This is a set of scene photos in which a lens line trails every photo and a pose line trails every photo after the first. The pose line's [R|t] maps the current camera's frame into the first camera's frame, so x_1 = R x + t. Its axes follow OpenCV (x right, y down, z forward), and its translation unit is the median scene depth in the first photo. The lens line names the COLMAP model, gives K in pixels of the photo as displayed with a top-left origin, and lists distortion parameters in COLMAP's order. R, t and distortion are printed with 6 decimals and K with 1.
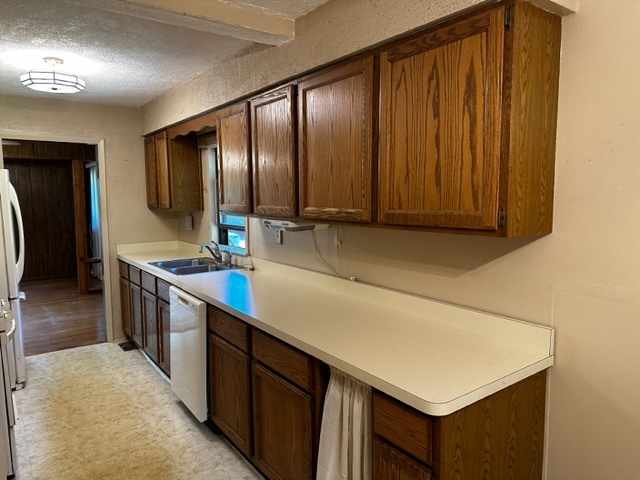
lens RADIAL K [[454.6, 0, 321.4], [0, 454.6, 238.0], [0, 0, 1]] dist [0.001857, -0.010035]
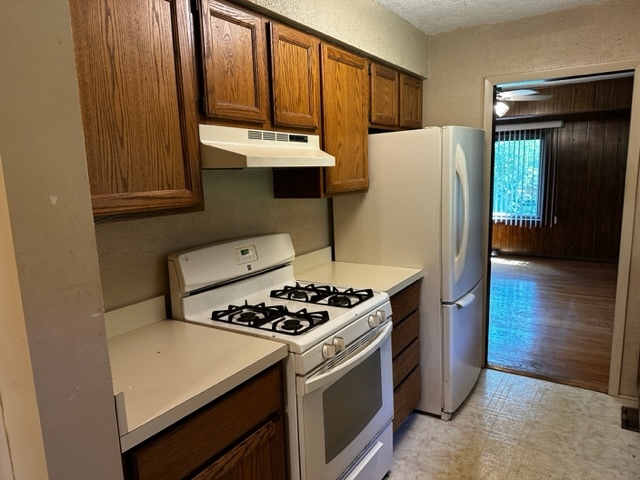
lens RADIAL K [[454.6, 0, 317.3], [0, 454.6, 239.8], [0, 0, 1]] dist [0.001857, -0.010035]
pose [[0.342298, 0.139169, -0.929228, -0.072961], [-0.060272, 0.990185, 0.126097, -0.046954], [0.937656, 0.012844, 0.347326, 0.520910]]
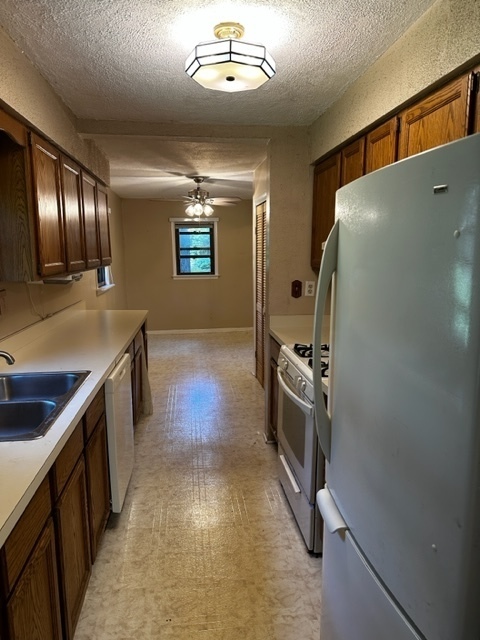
lens RADIAL K [[454.6, 0, 240.6], [0, 454.6, 322.1], [0, 0, 1]] dist [0.001857, -0.010035]
pose [[-0.869639, -0.073811, 0.488139, -0.778472], [0.058757, 0.966258, 0.250784, -0.137206], [-0.490179, 0.246773, -0.835959, 1.335617]]
